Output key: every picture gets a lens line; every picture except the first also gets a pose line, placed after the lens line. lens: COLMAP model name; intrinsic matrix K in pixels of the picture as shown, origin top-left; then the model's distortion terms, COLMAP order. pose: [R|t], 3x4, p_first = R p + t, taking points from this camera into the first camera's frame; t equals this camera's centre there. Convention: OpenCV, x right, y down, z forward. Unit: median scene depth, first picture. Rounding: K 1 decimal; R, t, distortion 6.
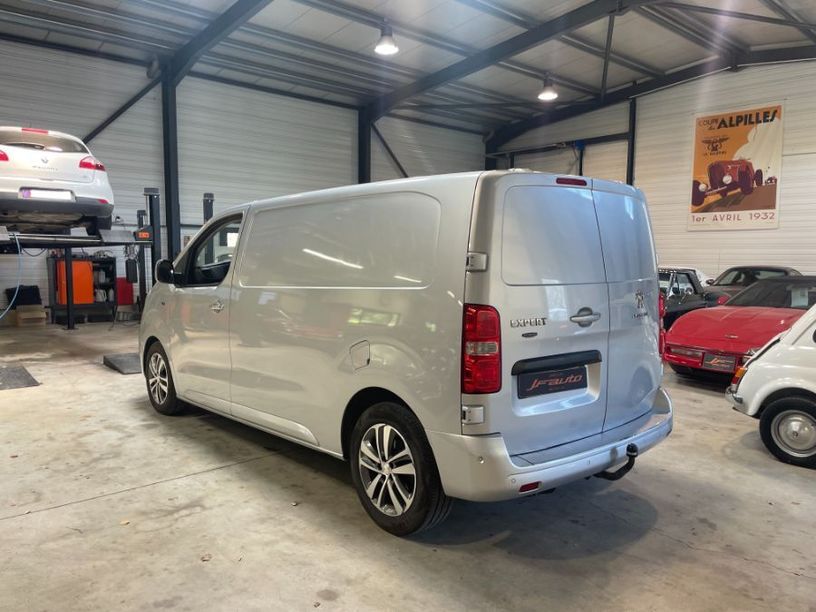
lens RADIAL K [[619.9, 0, 409.8], [0, 619.9, 304.9], [0, 0, 1]] dist [0.096323, -0.129965]
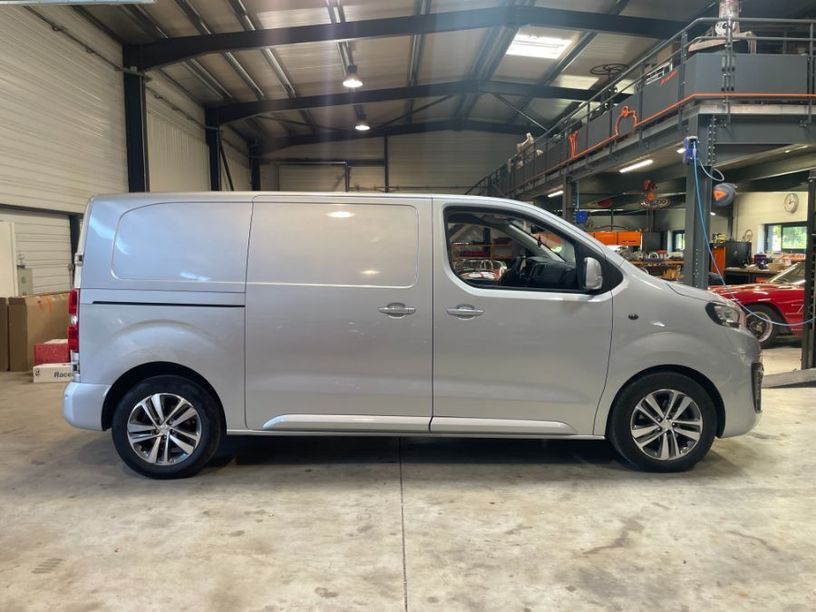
lens RADIAL K [[615.7, 0, 412.0], [0, 615.7, 303.1], [0, 0, 1]] dist [0.094203, -0.127864]
pose [[-0.645129, 0.064618, -0.761337, 0.781629], [-0.055957, 0.989746, 0.131421, -0.158450], [0.762022, 0.127385, -0.634898, 1.975742]]
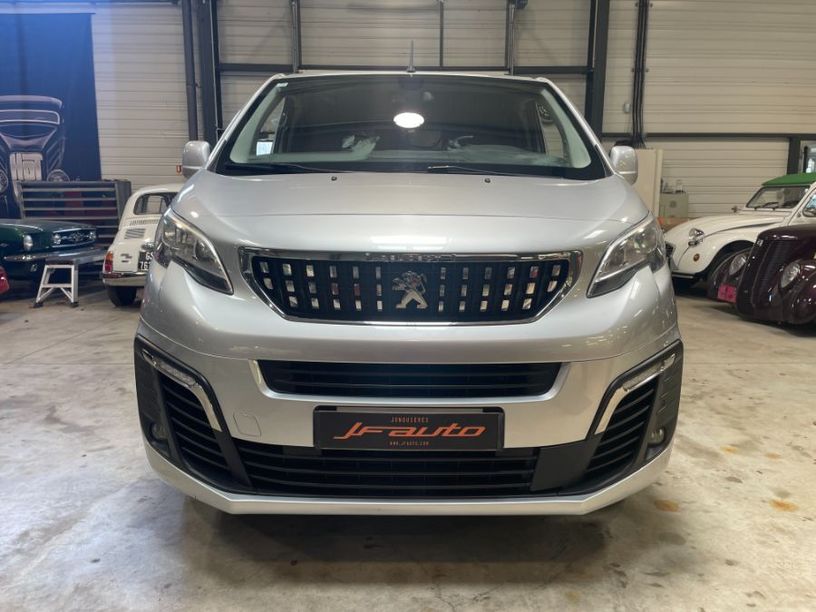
lens RADIAL K [[619.5, 0, 403.9], [0, 619.5, 303.1], [0, 0, 1]] dist [0.102395, -0.133857]
pose [[-0.750752, -0.113301, 0.650795, -0.792565], [0.045980, 0.973829, 0.222582, -0.086761], [-0.658982, 0.197027, -0.725895, 1.982236]]
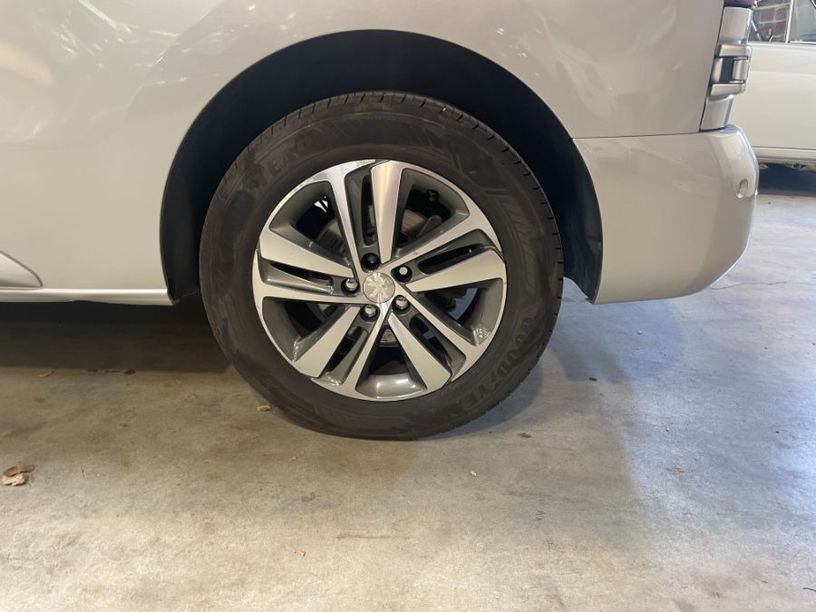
lens RADIAL K [[619.9, 0, 409.8], [0, 619.9, 304.9], [0, 0, 1]] dist [0.096323, -0.129965]
pose [[0.681924, -0.264280, 0.682009, -0.213338], [0.025348, 0.940419, 0.339070, 0.121664], [-0.730984, -0.213933, 0.647993, 0.601893]]
